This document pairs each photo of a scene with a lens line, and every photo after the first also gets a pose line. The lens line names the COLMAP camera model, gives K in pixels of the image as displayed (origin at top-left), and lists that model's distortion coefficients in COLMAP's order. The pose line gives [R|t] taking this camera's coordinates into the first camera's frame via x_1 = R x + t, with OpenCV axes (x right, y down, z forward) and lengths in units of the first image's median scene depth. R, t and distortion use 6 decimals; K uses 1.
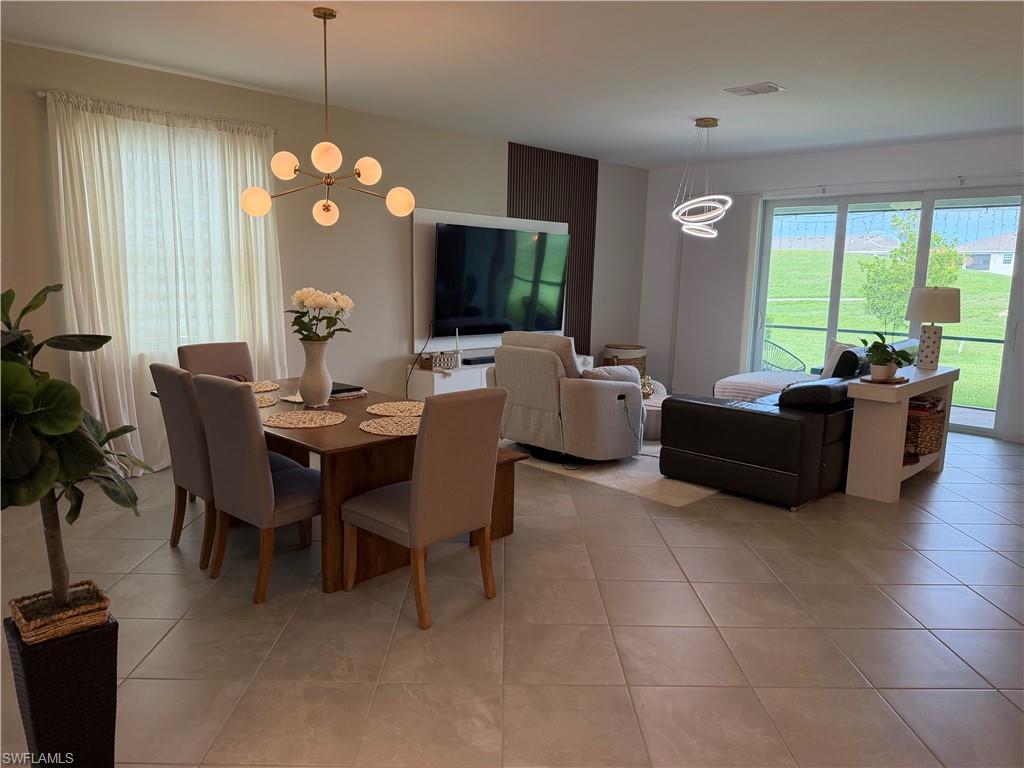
lens RADIAL K [[717.0, 0, 514.8], [0, 717.0, 384.2], [0, 0, 1]] dist [0.114666, -0.190356]
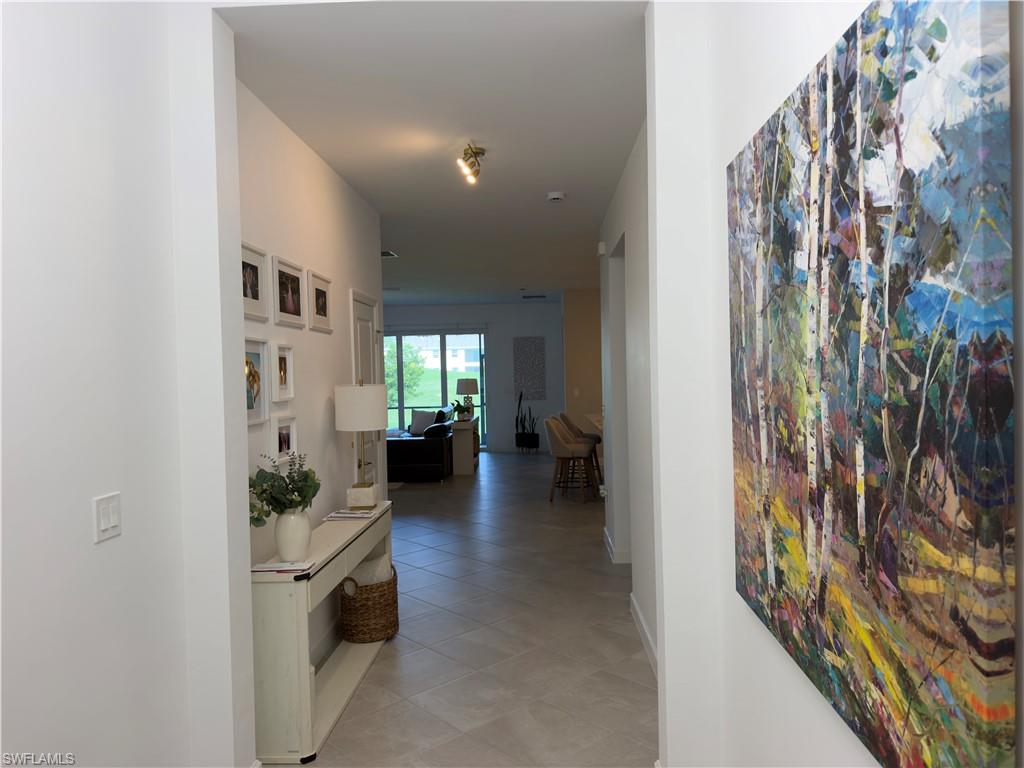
lens RADIAL K [[717.0, 0, 514.8], [0, 717.0, 384.2], [0, 0, 1]] dist [0.114666, -0.190356]
pose [[0.741350, -0.049582, 0.669285, -0.763939], [0.139587, 0.986849, -0.081509, 0.078822], [-0.656442, 0.153850, 0.738522, -0.686734]]
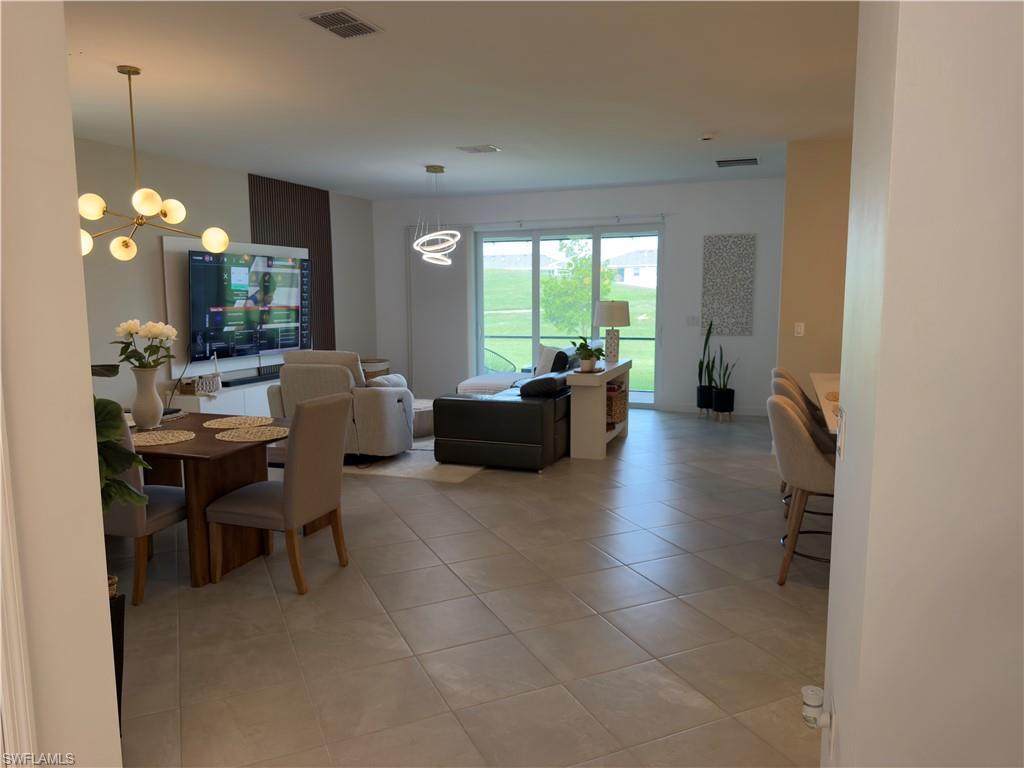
lens RADIAL K [[717.0, 0, 514.8], [0, 717.0, 384.2], [0, 0, 1]] dist [0.114666, -0.190356]
pose [[0.910945, -0.077566, 0.405169, -0.146394], [0.086547, 0.996240, -0.003863, 0.011166], [-0.403346, 0.038585, 0.914234, -0.151137]]
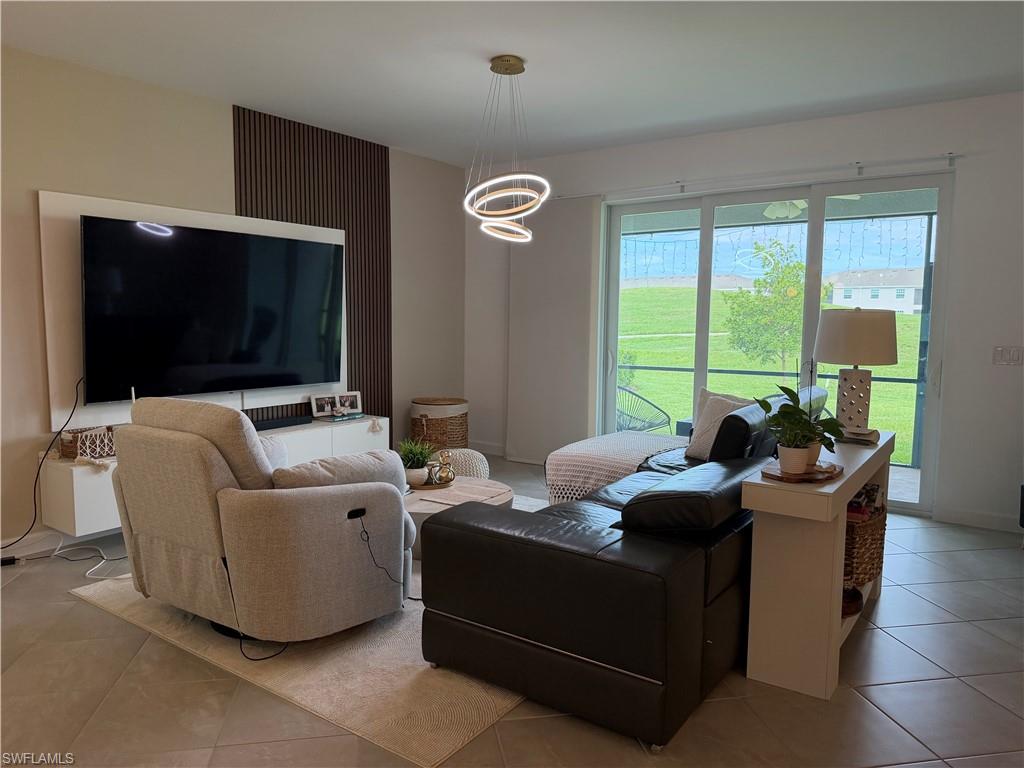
lens RADIAL K [[717.0, 0, 514.8], [0, 717.0, 384.2], [0, 0, 1]] dist [0.114666, -0.190356]
pose [[0.986237, -0.028659, 0.162837, 0.177651], [0.037429, 0.997995, -0.051047, -0.046611], [-0.161048, 0.056439, 0.985332, 0.426195]]
